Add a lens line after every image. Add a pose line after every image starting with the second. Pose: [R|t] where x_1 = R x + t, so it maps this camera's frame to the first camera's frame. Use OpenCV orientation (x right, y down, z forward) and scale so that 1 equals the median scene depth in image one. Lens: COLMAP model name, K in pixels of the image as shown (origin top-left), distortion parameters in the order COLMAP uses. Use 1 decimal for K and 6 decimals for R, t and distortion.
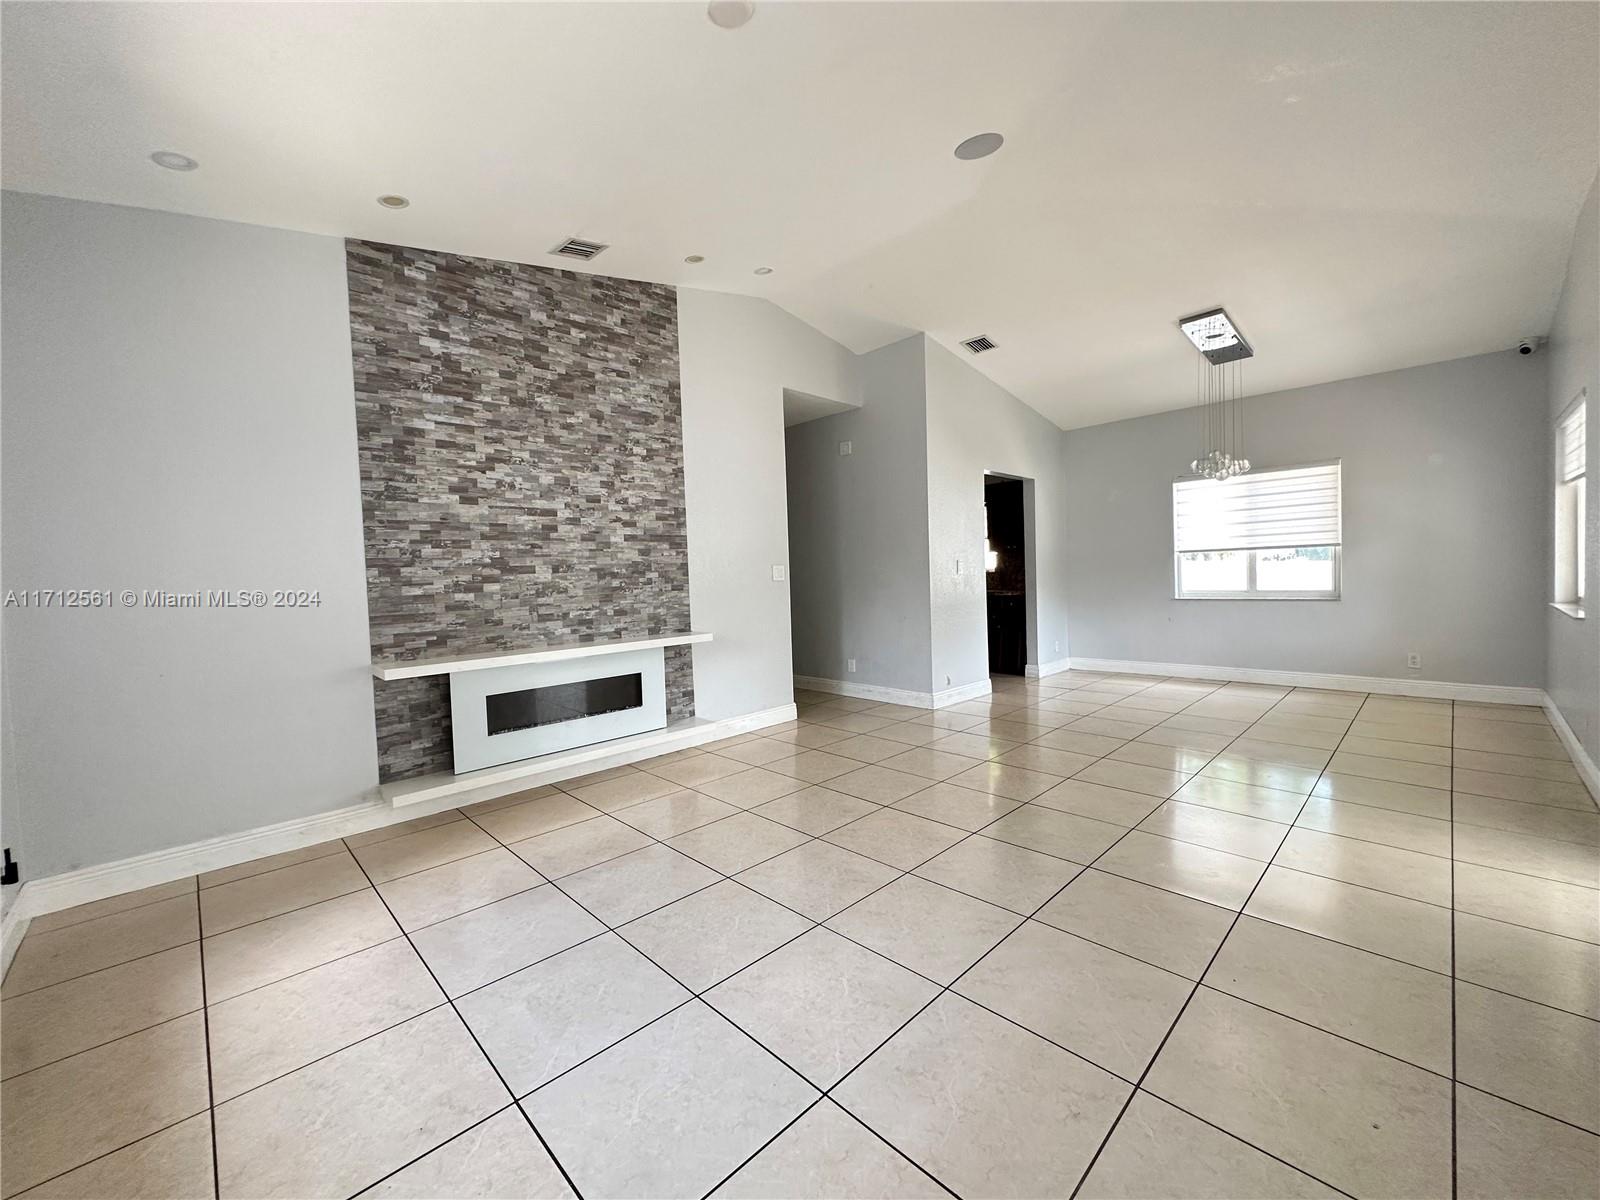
lens RADIAL K [[631.3, 0, 791.7], [0, 631.3, 601.6], [0, 0, 1]] dist [-0.023314, 0.006396]
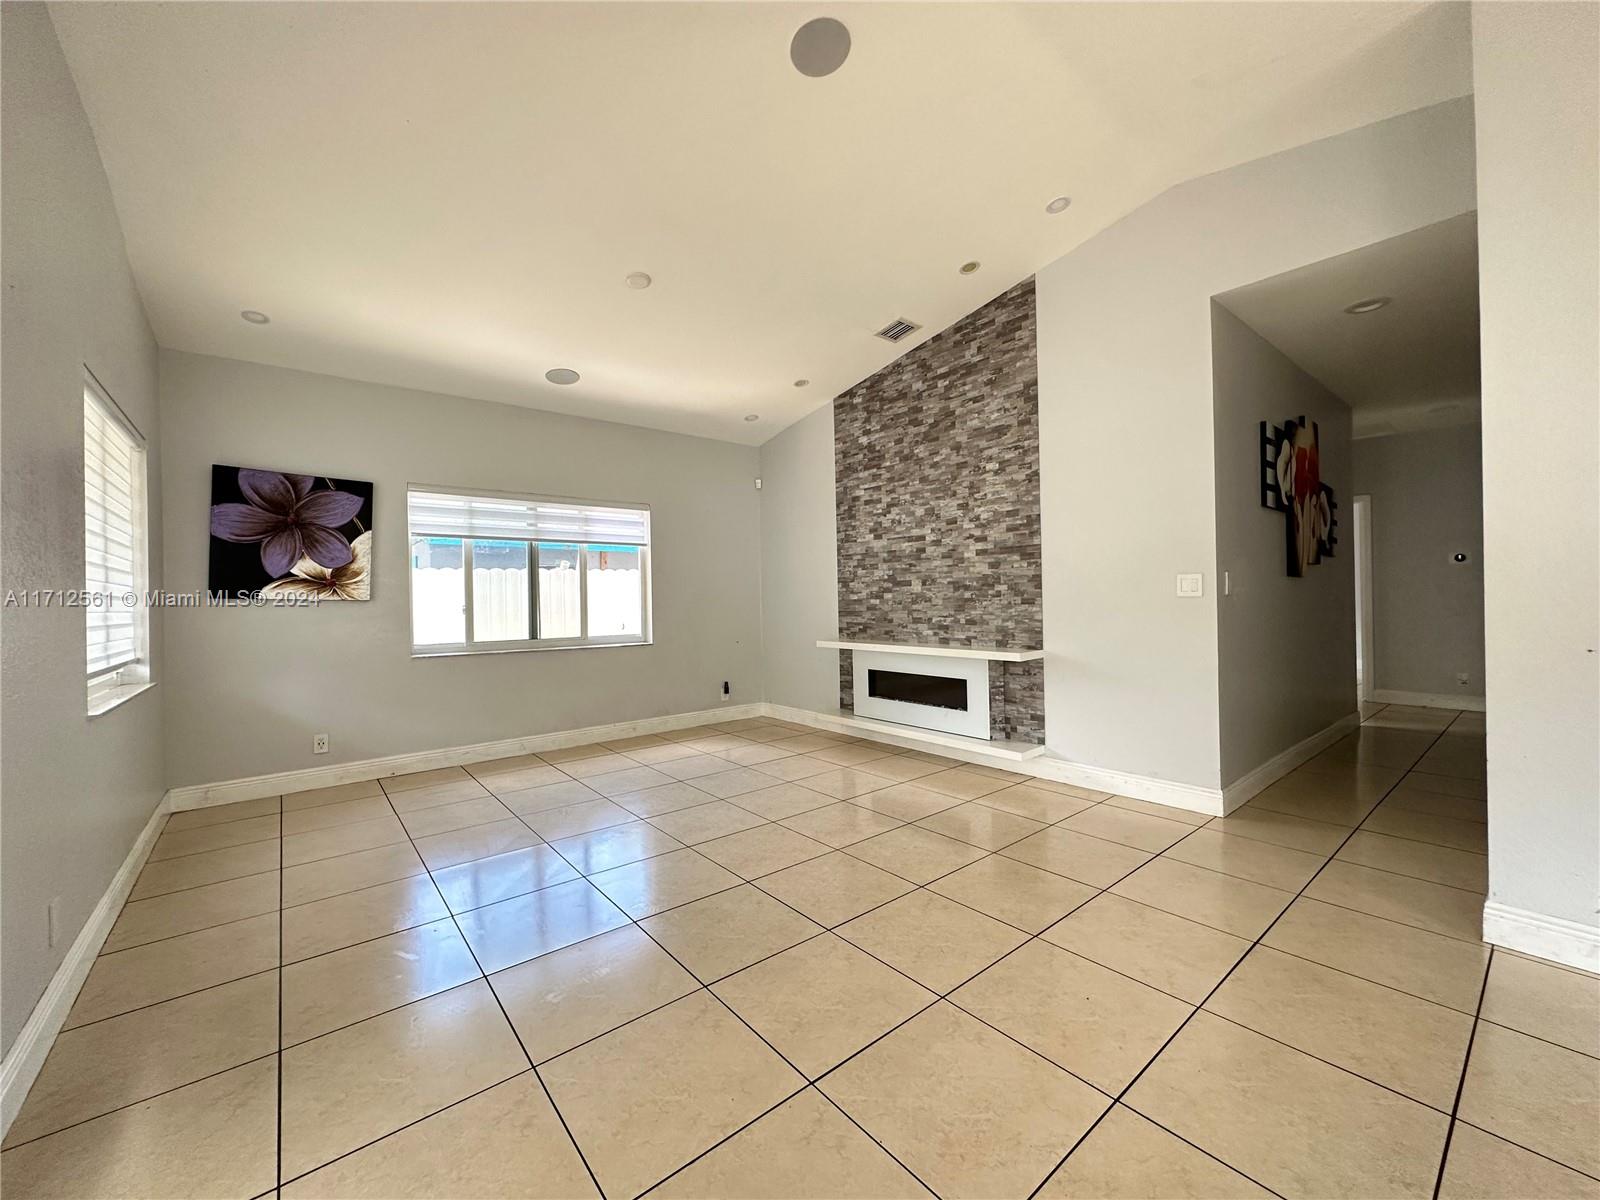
lens RADIAL K [[631.3, 0, 805.4], [0, 631.3, 597.1], [0, 0, 1]] dist [-0.023314, 0.006396]
pose [[-0.081987, 0.037551, -0.995926, 0.860817], [-0.019445, 0.999039, 0.039269, -0.064792], [0.996444, 0.022586, -0.081178, 0.832144]]
